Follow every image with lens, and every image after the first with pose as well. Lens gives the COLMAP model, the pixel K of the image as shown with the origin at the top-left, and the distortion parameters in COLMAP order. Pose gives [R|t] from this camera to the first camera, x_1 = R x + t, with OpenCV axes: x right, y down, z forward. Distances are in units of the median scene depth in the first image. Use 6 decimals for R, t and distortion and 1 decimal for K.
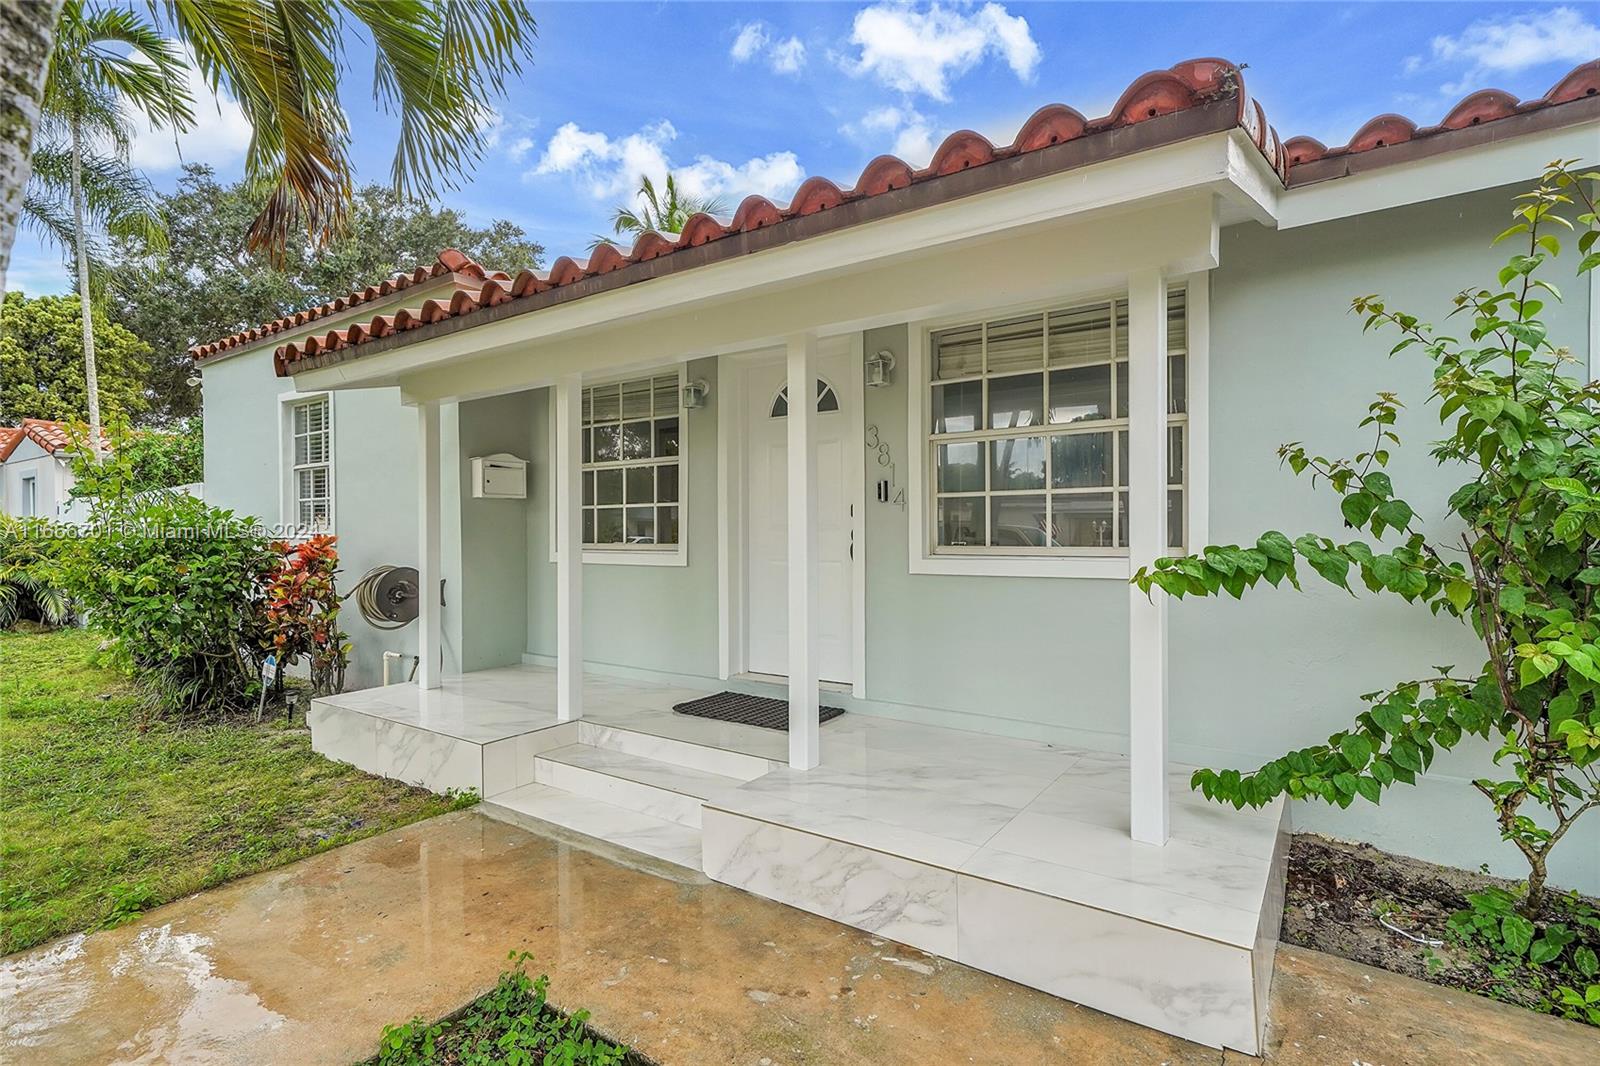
lens RADIAL K [[781.6, 0, 796.9], [0, 781.6, 532.8], [0, 0, 1]] dist [0.012886, 0.000368]
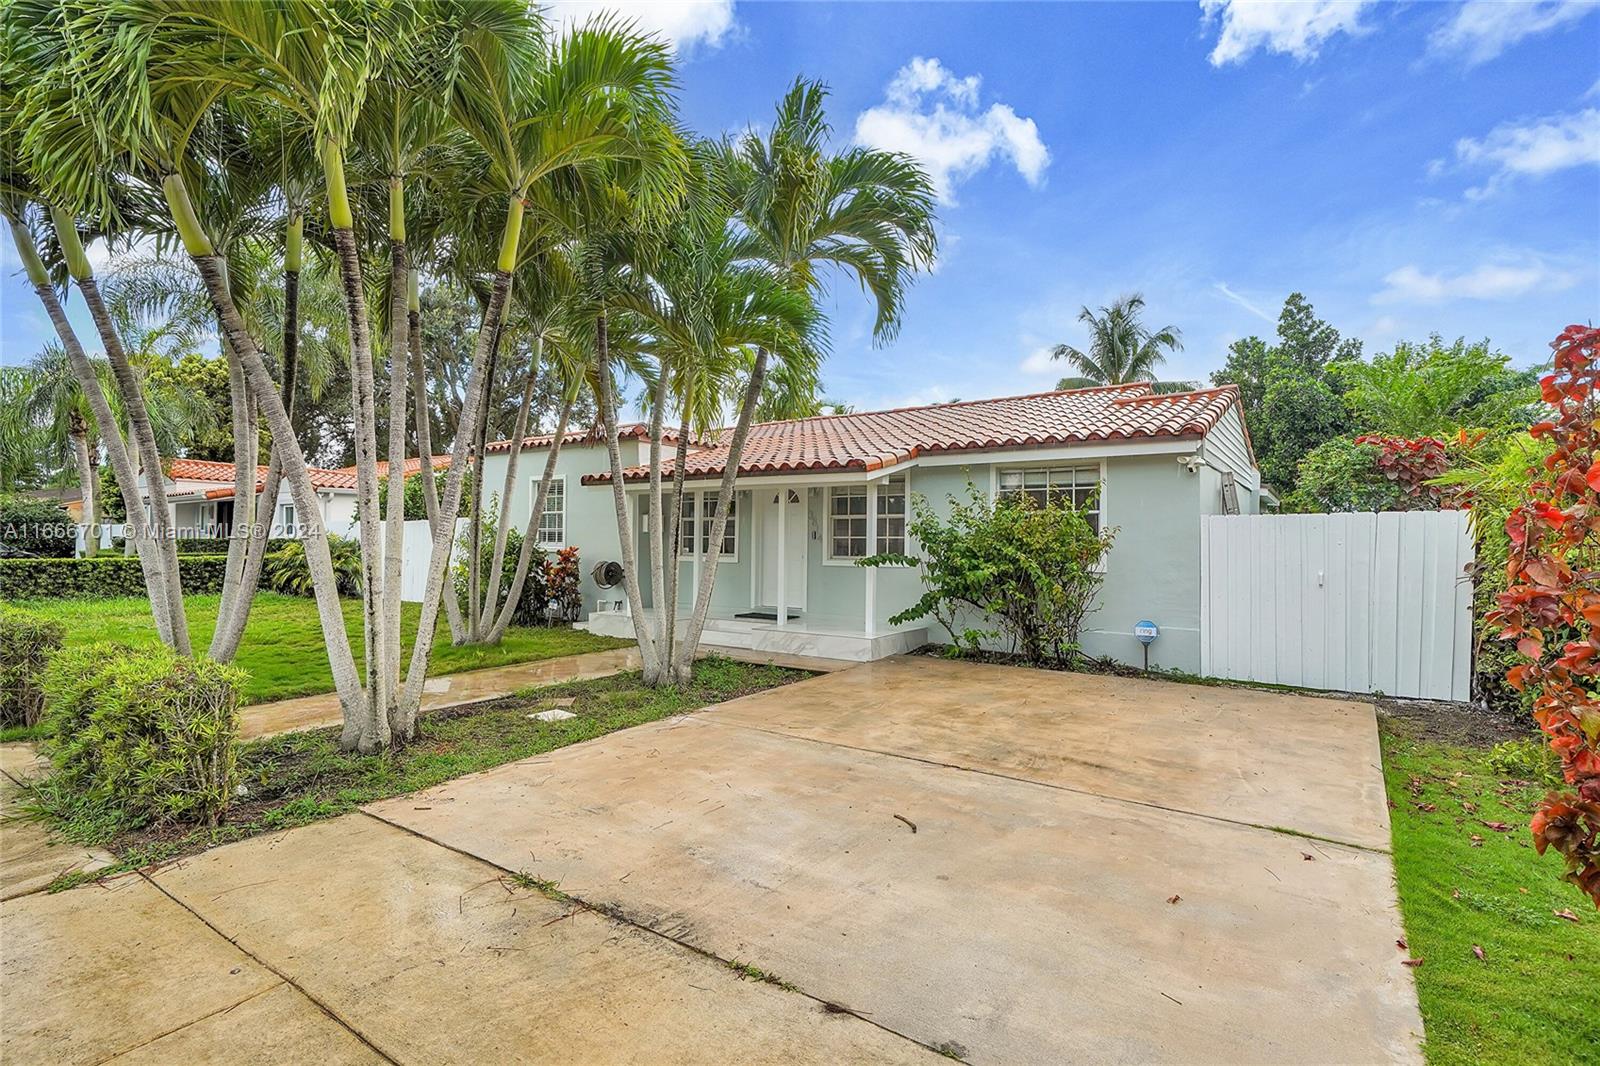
lens RADIAL K [[781.6, 0, 792.7], [0, 781.6, 538.3], [0, 0, 1]] dist [0.012886, 0.000368]
pose [[0.999914, 0.013126, -0.000786, 0.043090], [-0.013130, 0.999901, -0.005118, -0.031496], [0.000718, 0.005127, 0.999987, -1.920845]]
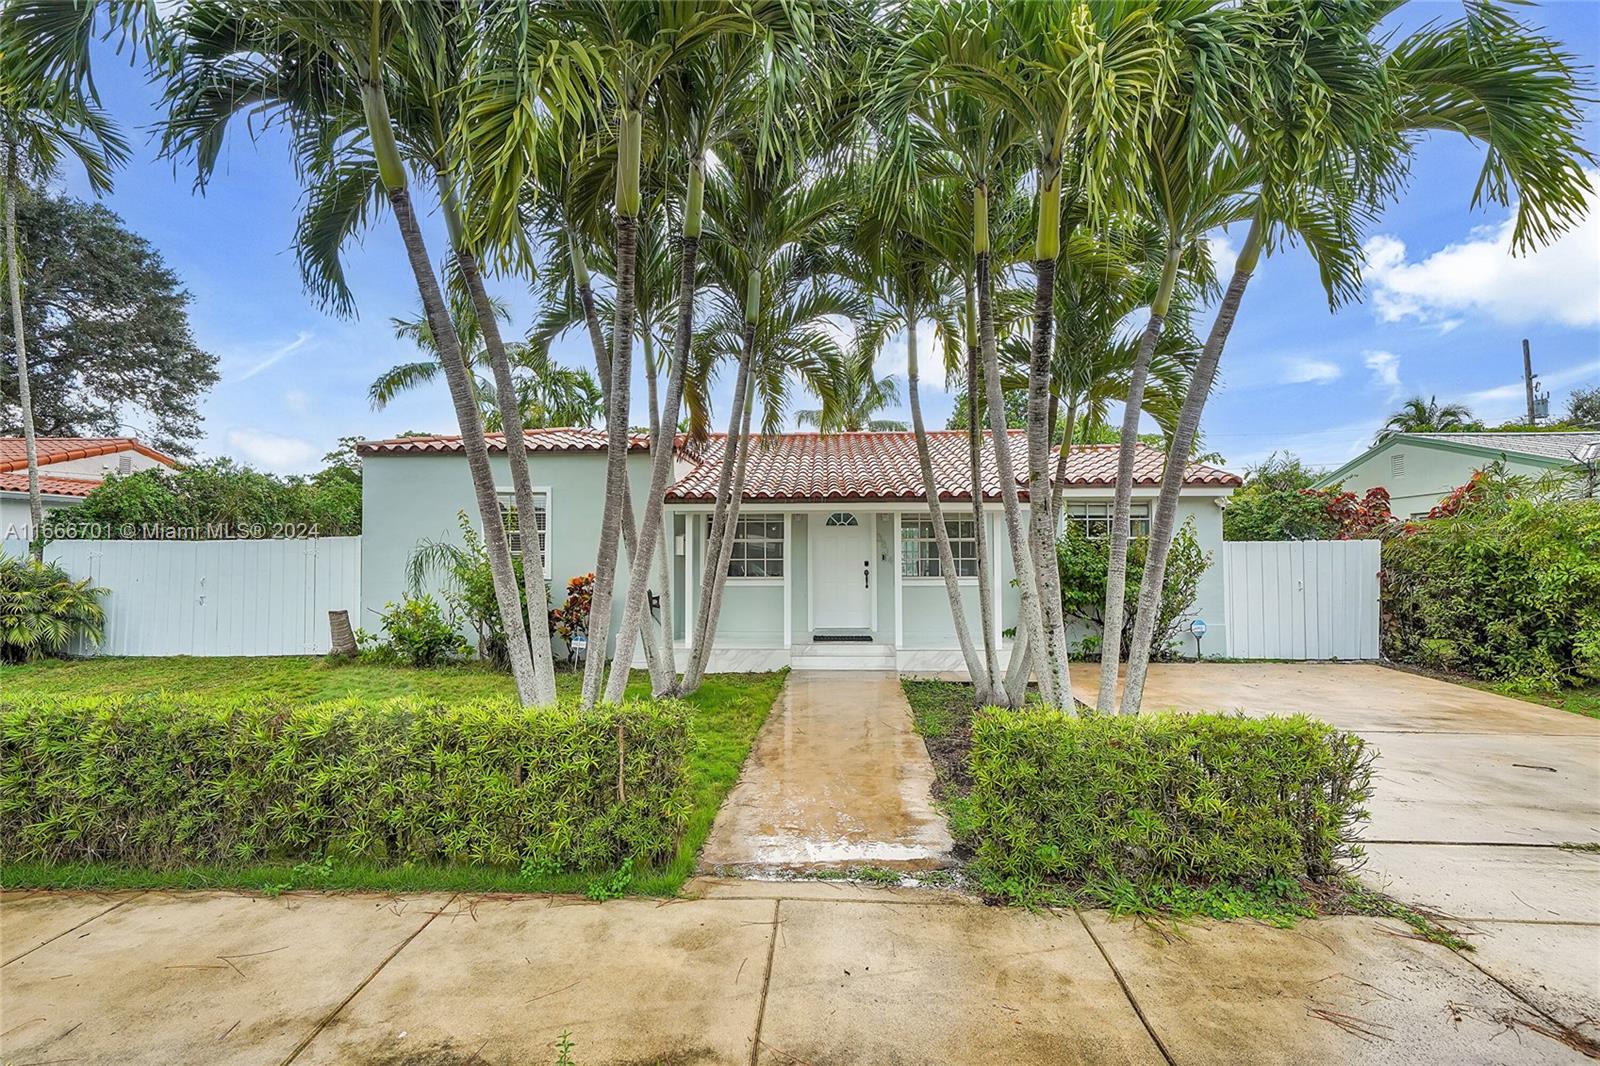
lens RADIAL K [[781.6, 0, 797.5], [0, 781.6, 534.9], [0, 0, 1]] dist [0.012886, 0.000368]
pose [[0.842182, 0.016043, 0.538955, -1.892533], [-0.000474, 0.999579, -0.029015, -0.058853], [-0.539193, 0.024181, 0.841835, -1.373887]]
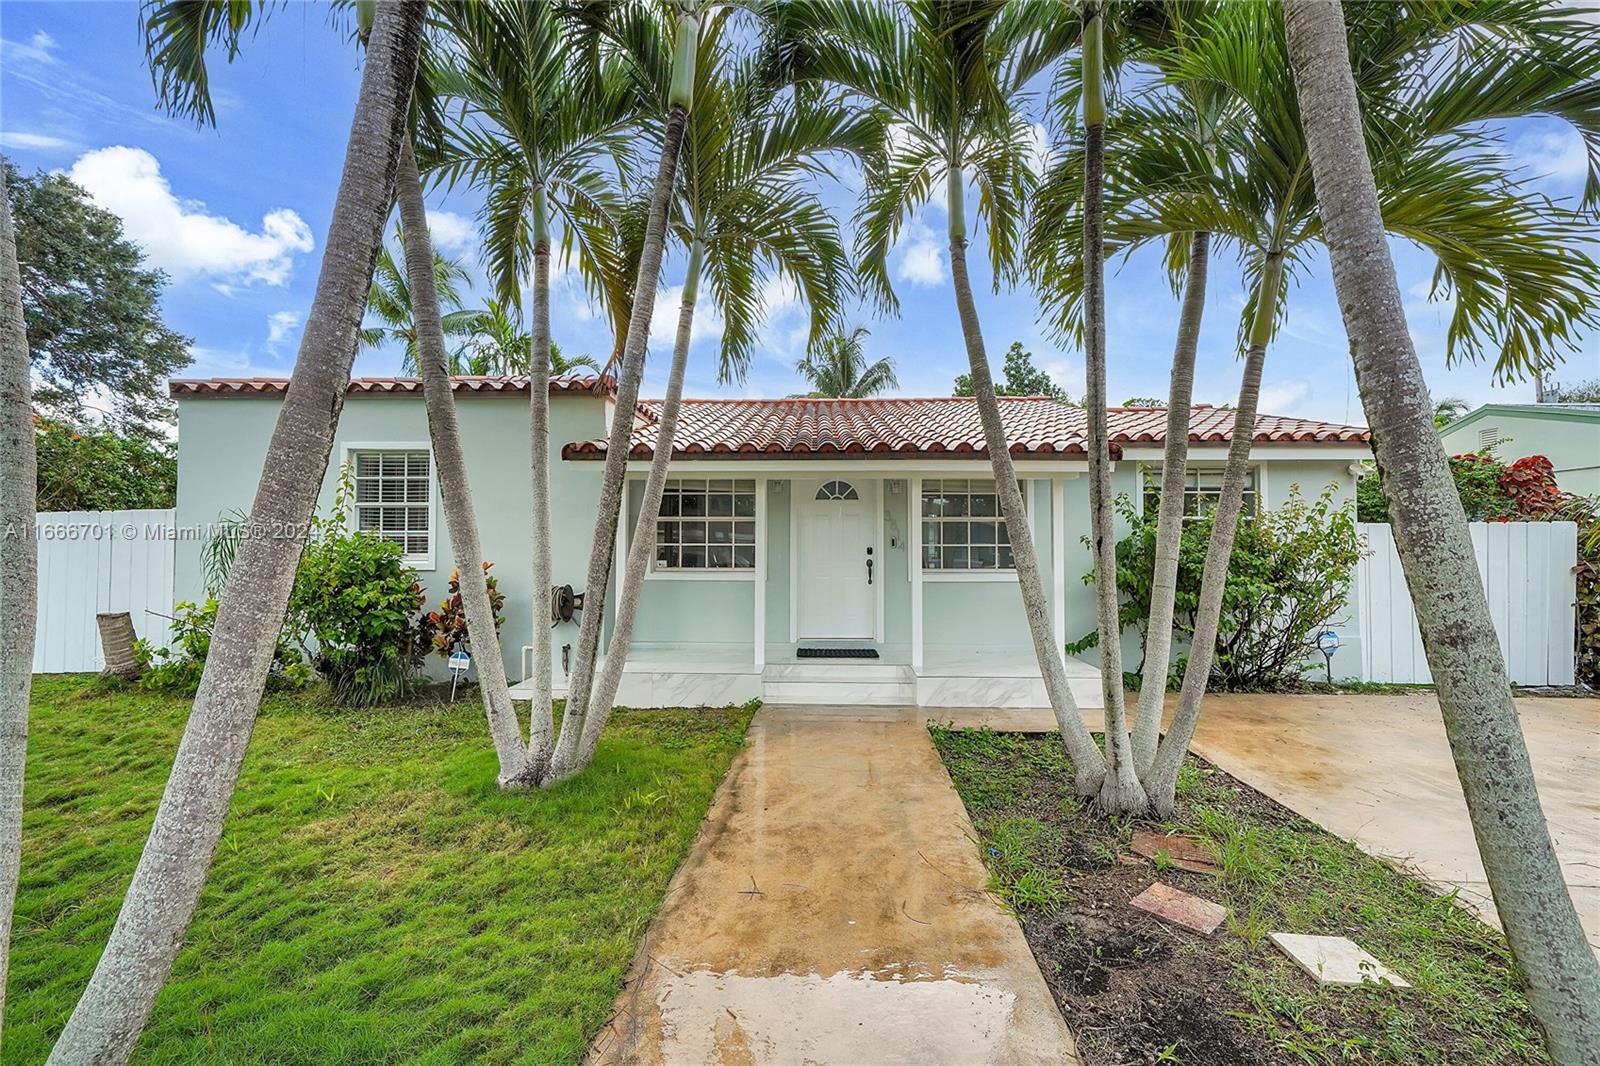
lens RADIAL K [[709.1, 0, 799.3], [0, 709.1, 538.9], [0, 0, 1]] dist [0.008988, 0.001423]
pose [[0.836611, 0.014589, 0.547604, -1.279495], [-0.006248, 0.999834, -0.017091, -0.032154], [-0.547762, 0.010877, 0.836563, -0.504402]]
